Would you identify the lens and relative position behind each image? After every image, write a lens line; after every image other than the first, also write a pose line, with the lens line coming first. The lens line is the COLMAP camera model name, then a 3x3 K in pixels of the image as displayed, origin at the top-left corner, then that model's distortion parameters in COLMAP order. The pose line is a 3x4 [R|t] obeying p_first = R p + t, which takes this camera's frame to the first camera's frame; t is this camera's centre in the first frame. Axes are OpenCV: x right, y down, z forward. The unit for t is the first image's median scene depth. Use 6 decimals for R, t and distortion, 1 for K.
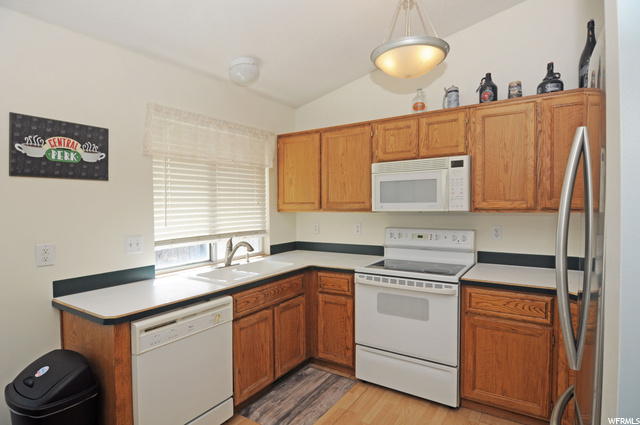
lens RADIAL K [[336.9, 0, 332.5], [0, 336.9, 215.3], [0, 0, 1]] dist [-0.004167, -0.000703]
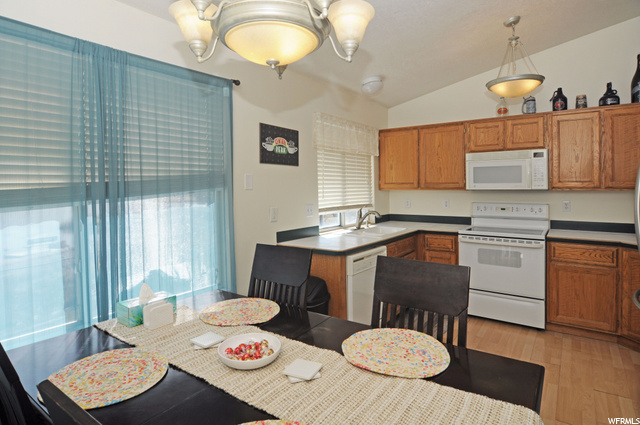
lens RADIAL K [[351.5, 0, 319.6], [0, 351.5, 189.3], [0, 0, 1]] dist [-0.002983, -0.001251]
pose [[0.998580, 0.008380, -0.052615, -0.431876], [-0.009862, 0.999560, -0.027961, 0.035095], [0.052358, 0.028440, 0.998223, -0.458730]]
